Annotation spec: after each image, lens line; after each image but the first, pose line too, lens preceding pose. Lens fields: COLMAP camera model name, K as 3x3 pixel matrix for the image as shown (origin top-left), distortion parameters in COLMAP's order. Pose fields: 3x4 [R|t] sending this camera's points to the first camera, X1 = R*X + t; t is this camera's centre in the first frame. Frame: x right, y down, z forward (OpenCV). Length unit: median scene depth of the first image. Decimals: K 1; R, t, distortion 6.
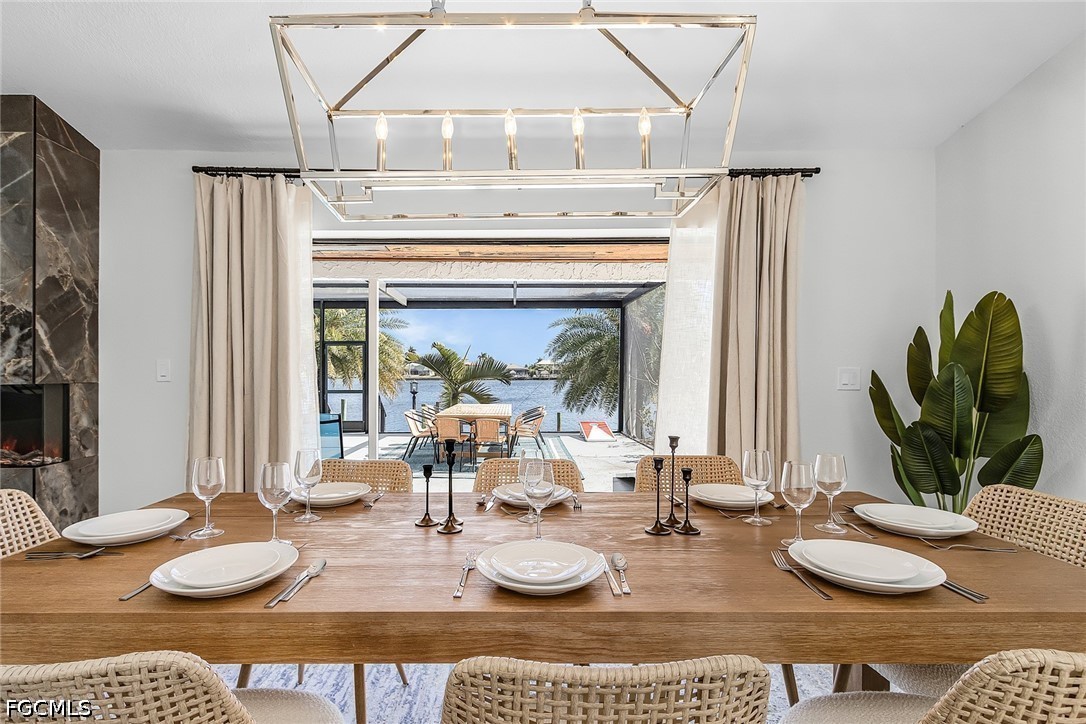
lens RADIAL K [[505.3, 0, 503.5], [0, 505.3, 369.5], [0, 0, 1]] dist [0.001983, 0.000178]
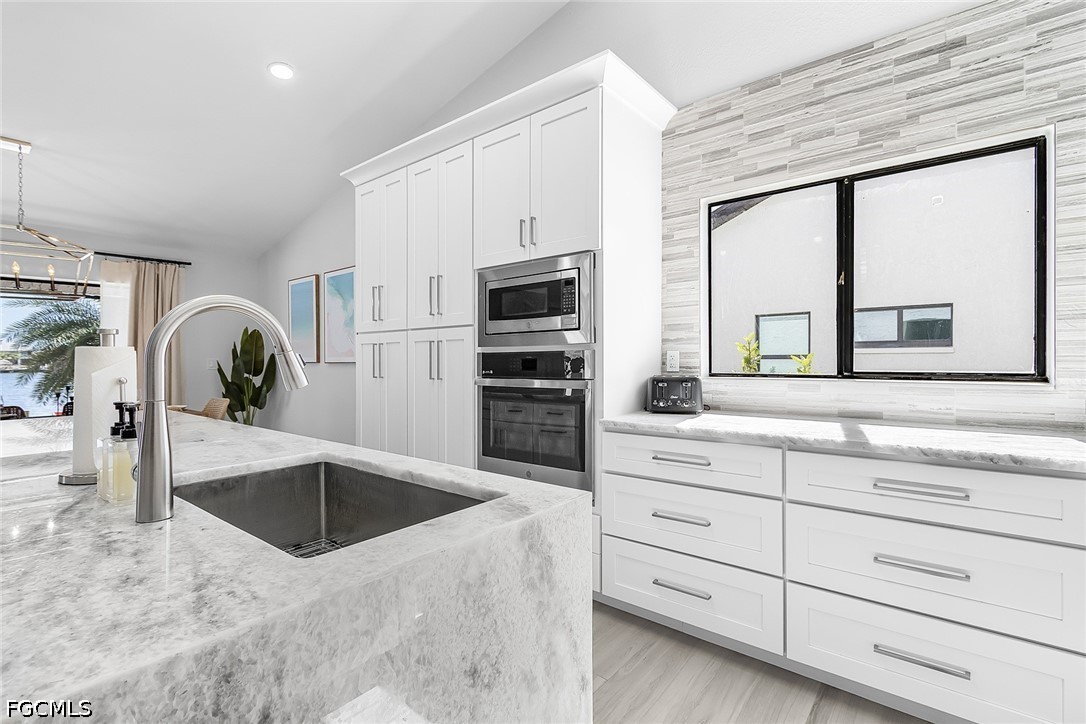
lens RADIAL K [[502.0, 0, 543.0], [0, 502.0, 362.0], [0, 0, 1]] dist [0.001061, 0.000000]
pose [[0.632197, -0.003044, 0.774801, -0.053793], [-0.001045, 0.999988, 0.004781, -0.001177], [-0.774807, -0.003832, 0.632187, -1.332236]]
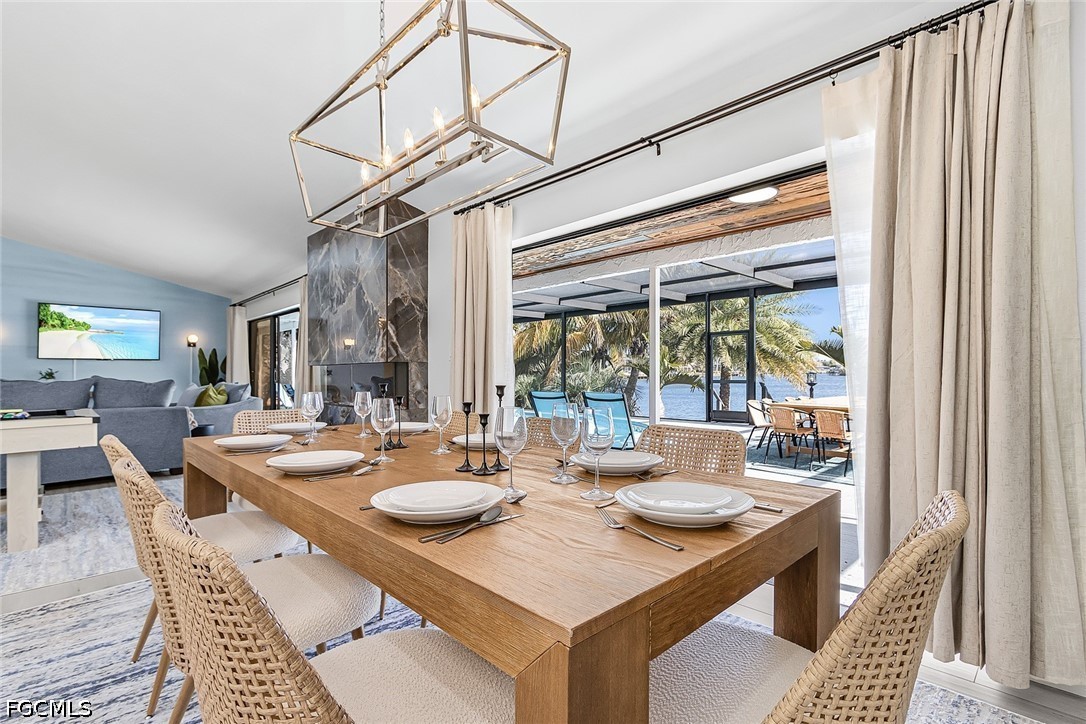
lens RADIAL K [[502.0, 0, 543.0], [0, 502.0, 362.0], [0, 0, 1]] dist [0.001061, 0.000000]
pose [[0.696168, -0.009630, -0.717815, 0.596103], [0.007077, 0.999953, -0.006551, 0.040300], [0.717844, -0.000519, 0.696203, 0.179178]]
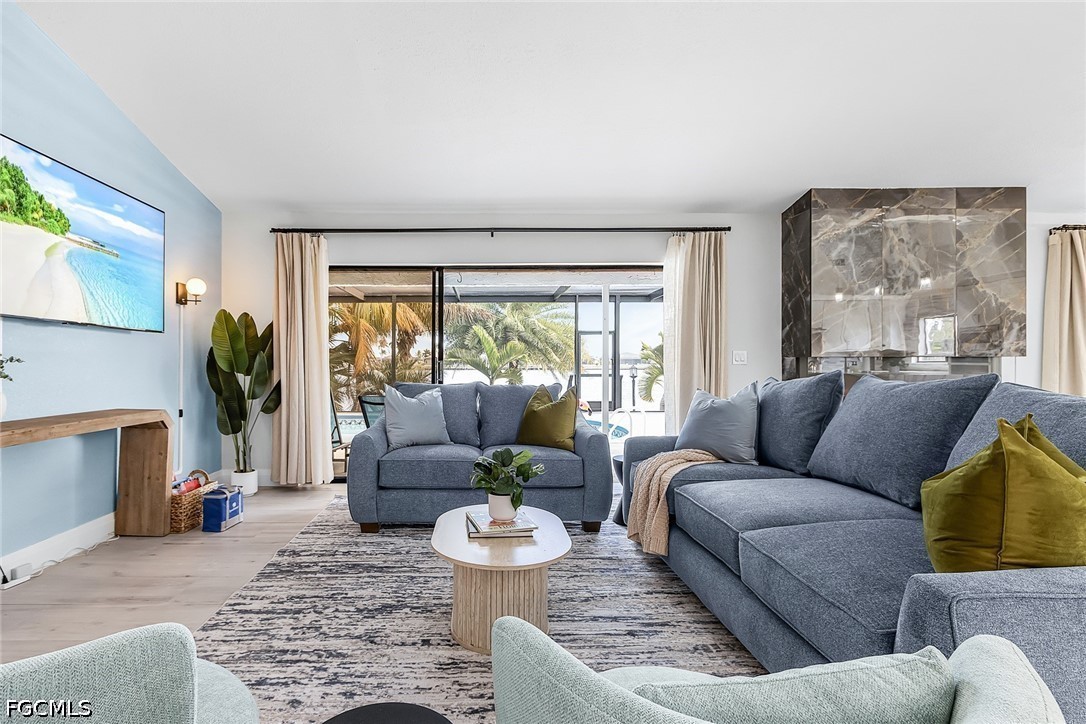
lens RADIAL K [[517.9, 0, 484.2], [0, 517.9, 360.8], [0, 0, 1]] dist [0.000666, -0.001098]
pose [[0.999980, 0.006005, -0.002003, -2.388547], [-0.006003, 0.999981, 0.001223, 0.054827], [0.002010, -0.001211, 0.999997, -0.630168]]
